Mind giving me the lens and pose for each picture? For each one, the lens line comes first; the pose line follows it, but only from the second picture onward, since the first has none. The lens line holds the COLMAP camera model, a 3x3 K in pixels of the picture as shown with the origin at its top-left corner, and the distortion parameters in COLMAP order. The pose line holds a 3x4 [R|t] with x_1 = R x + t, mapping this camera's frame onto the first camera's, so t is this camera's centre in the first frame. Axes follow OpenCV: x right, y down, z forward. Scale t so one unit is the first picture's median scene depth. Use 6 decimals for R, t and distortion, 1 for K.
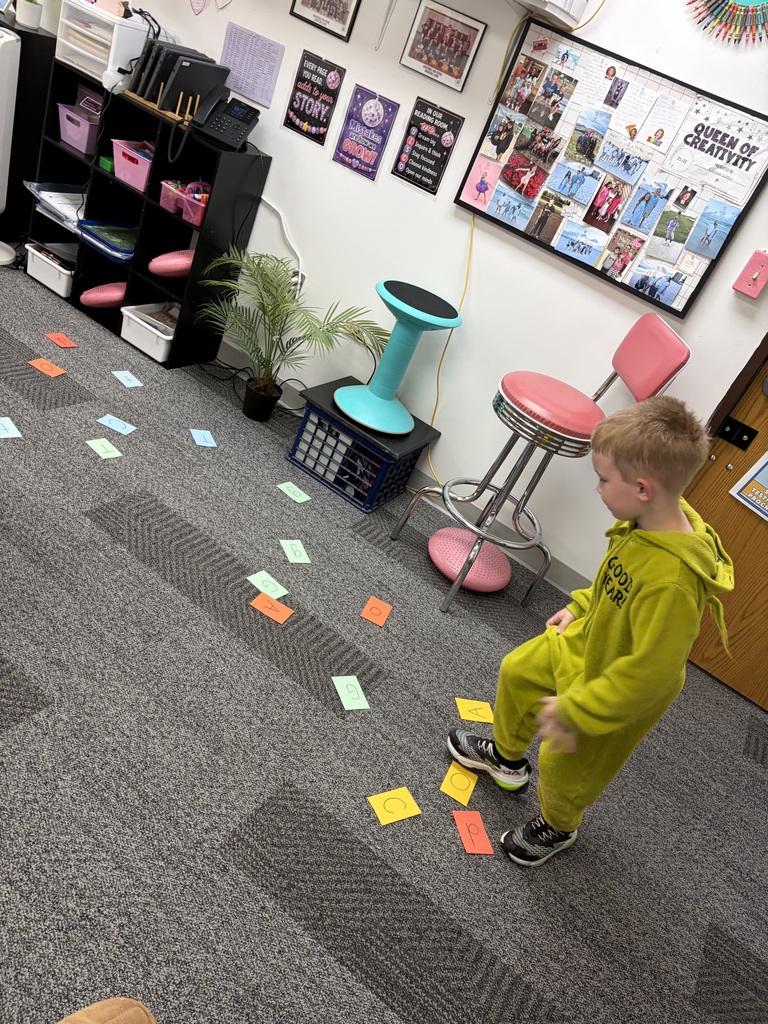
lens RADIAL K [[771.1, 0, 381.4], [0, 771.1, 509.4], [0, 0, 1]] dist [0.065017, -0.074448]
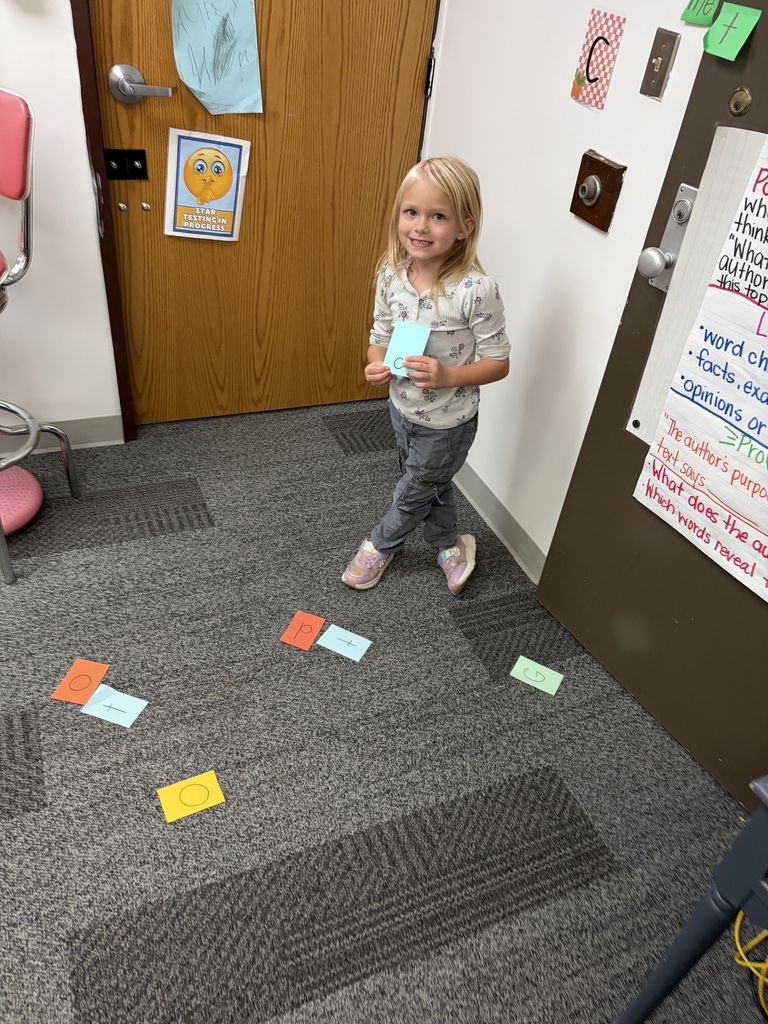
lens RADIAL K [[771.1, 0, 381.4], [0, 771.1, 509.4], [0, 0, 1]] dist [0.065017, -0.074448]
pose [[0.568124, -0.703436, 0.427097, 0.009816], [0.517338, 0.708897, 0.479403, -0.089101], [-0.639997, -0.051407, 0.766656, 0.180938]]
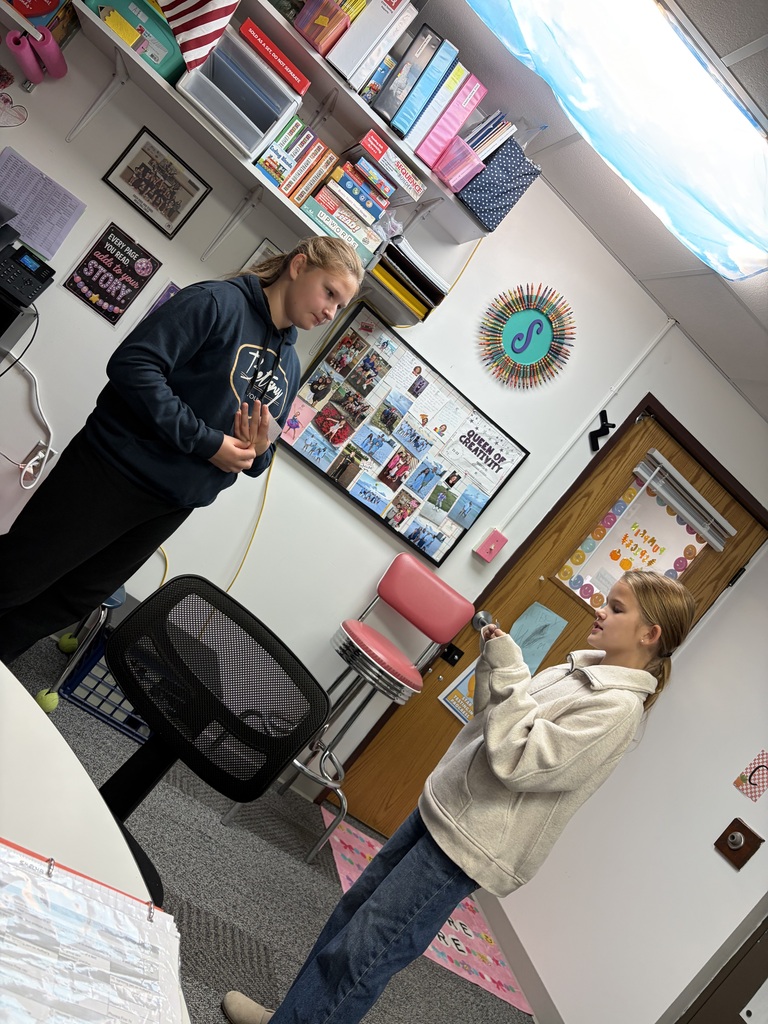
lens RADIAL K [[758.3, 0, 383.0], [0, 758.3, 509.3], [0, 0, 1]] dist [0.019094, -0.011040]
pose [[0.693778, 0.091441, 0.714360, -0.496254], [-0.036084, 0.995074, -0.092330, -0.200026], [-0.719284, 0.038280, 0.693660, 0.193174]]
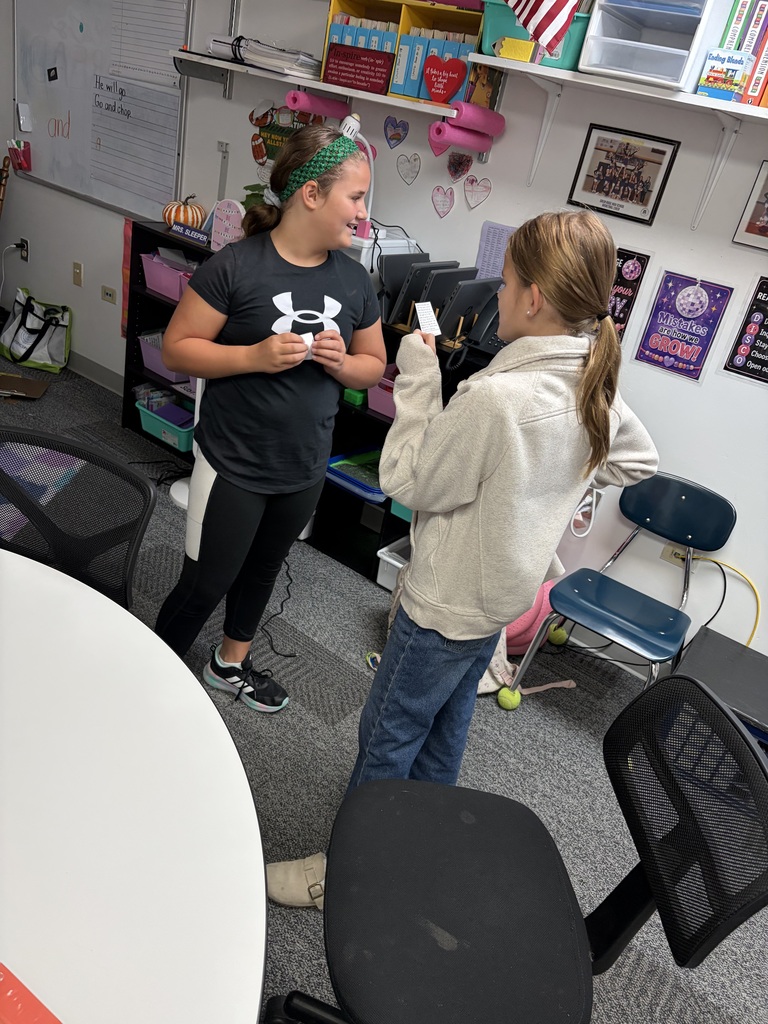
lens RADIAL K [[758.3, 0, 383.0], [0, 758.3, 509.3], [0, 0, 1]] dist [0.019094, -0.011040]
pose [[0.983963, -0.118178, -0.133610, -0.249227], [0.103573, 0.988358, -0.111448, -0.248238], [0.145225, 0.095822, 0.984748, 0.208973]]
